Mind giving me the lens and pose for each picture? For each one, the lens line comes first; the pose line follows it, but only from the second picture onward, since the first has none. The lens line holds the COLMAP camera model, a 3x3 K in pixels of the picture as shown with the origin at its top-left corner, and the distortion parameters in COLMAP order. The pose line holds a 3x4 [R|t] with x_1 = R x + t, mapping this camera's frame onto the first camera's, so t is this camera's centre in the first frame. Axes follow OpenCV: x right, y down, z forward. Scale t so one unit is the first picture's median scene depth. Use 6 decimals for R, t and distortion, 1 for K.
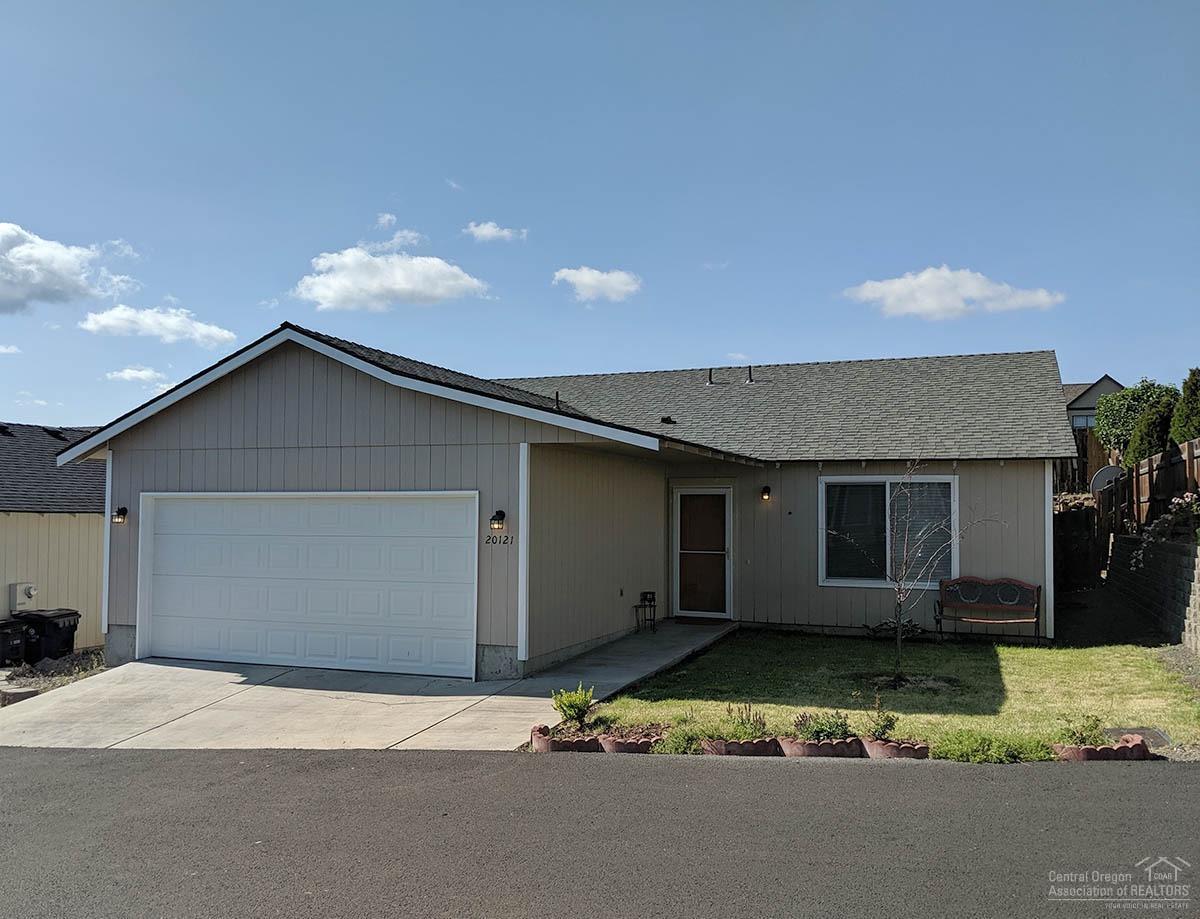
lens RADIAL K [[1078.8, 0, 601.1], [0, 1078.8, 484.3], [0, 0, 1]] dist [0.042900, -0.008654]
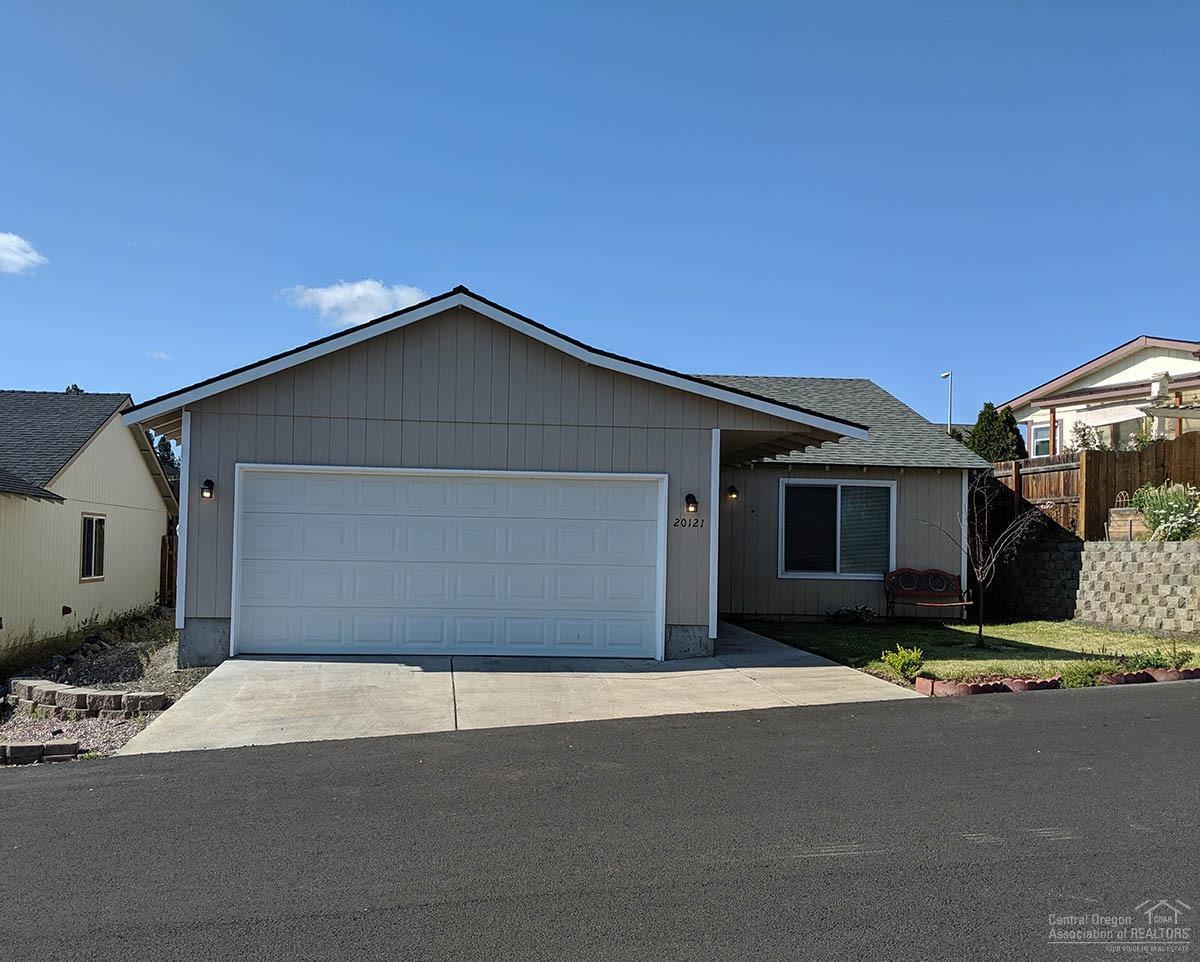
lens RADIAL K [[1171.7, 0, 553.7], [0, 1171.7, 521.1], [0, 0, 1]] dist [0.093392, -0.235315]
pose [[0.888342, 0.022136, 0.458649, -0.623971], [-0.028149, 0.999584, 0.006277, 0.040239], [-0.458320, -0.018486, 0.888595, 0.055589]]
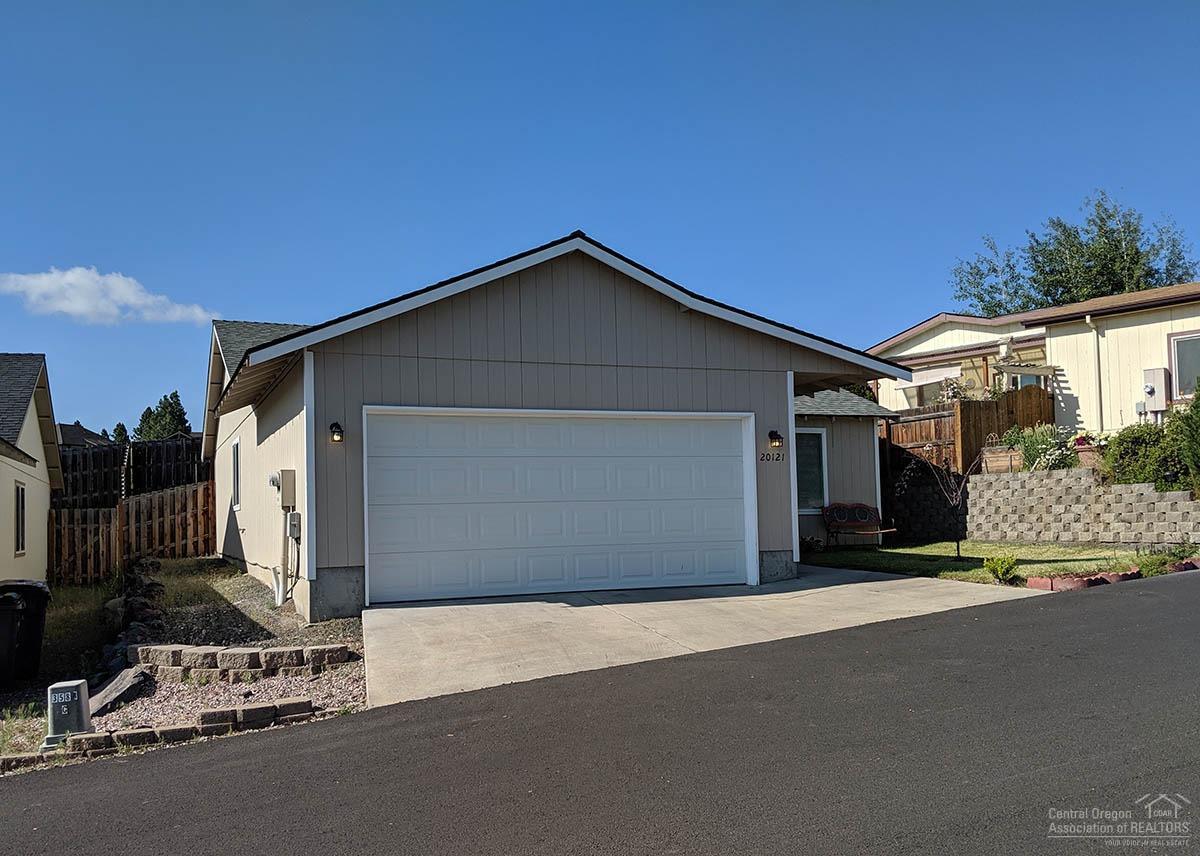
lens RADIAL K [[1059.7, 0, 600.6], [0, 1059.7, 478.2], [0, 0, 1]] dist [0.029656, -0.001179]
pose [[0.708107, 0.003617, 0.706096, -0.862152], [0.009055, 0.999858, -0.014203, 0.075747], [-0.706047, 0.016451, 0.707974, 0.299316]]
